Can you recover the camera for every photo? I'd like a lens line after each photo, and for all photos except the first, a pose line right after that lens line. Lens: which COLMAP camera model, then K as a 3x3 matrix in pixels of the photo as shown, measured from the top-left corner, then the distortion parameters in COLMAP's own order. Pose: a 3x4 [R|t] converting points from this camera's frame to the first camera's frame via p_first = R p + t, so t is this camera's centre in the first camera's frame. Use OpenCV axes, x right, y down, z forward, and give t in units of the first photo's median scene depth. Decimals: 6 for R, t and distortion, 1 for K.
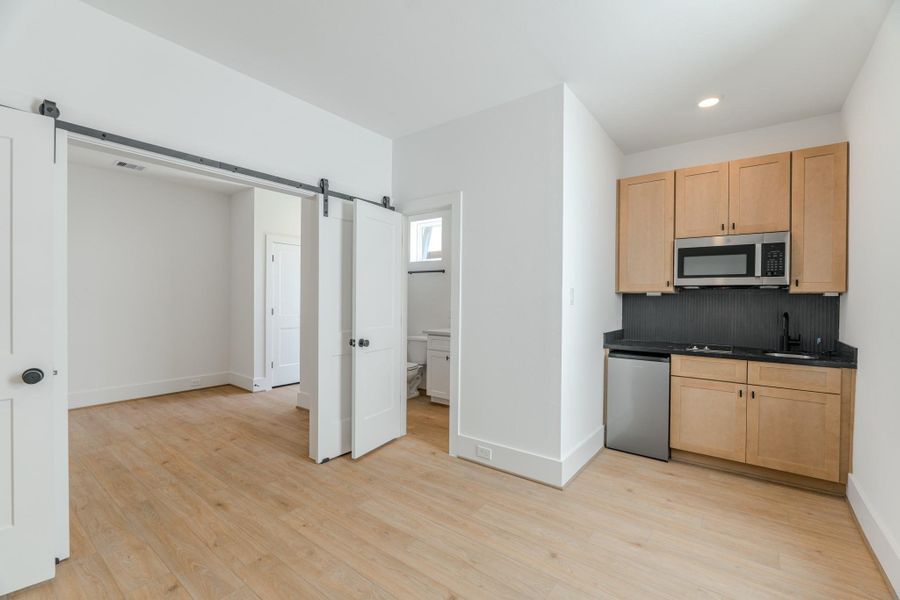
lens RADIAL K [[393.4, 0, 450.0], [0, 393.4, 300.0], [0, 0, 1]] dist [-0.008834, 0.000014]
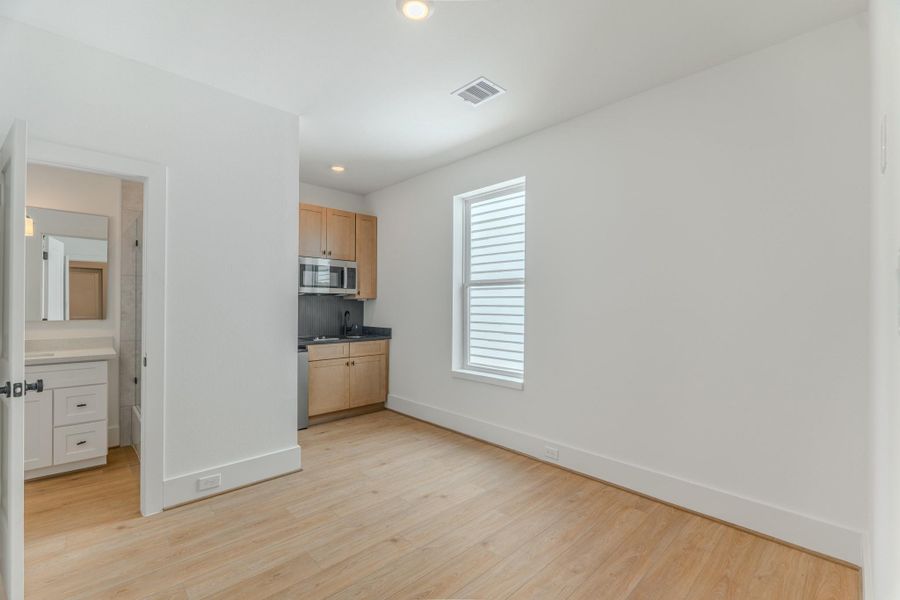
lens RADIAL K [[393.4, 0, 450.0], [0, 393.4, 300.0], [0, 0, 1]] dist [-0.008834, 0.000014]
pose [[0.150905, -0.002003, 0.988546, -0.687109], [-0.000174, 0.999998, 0.002052, -0.016232], [-0.988548, -0.000482, 0.150905, 0.345270]]
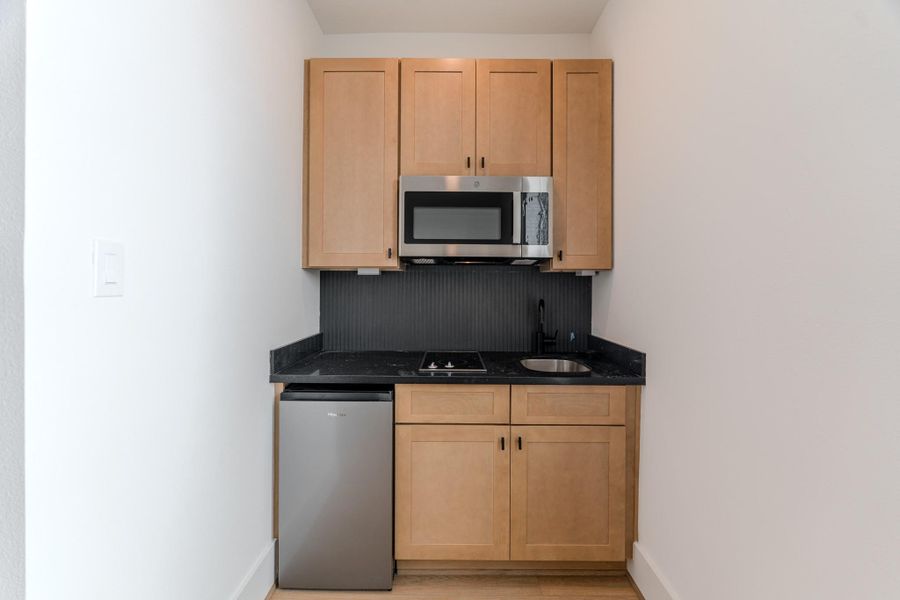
lens RADIAL K [[404.7, 0, 452.0], [0, 404.7, 282.5], [0, 0, 1]] dist [-0.002859, -0.000154]
pose [[0.793110, -0.005518, 0.609053, 0.303603], [0.005431, 0.999983, 0.001988, 0.000219], [-0.609054, 0.001731, 0.793127, 0.538917]]
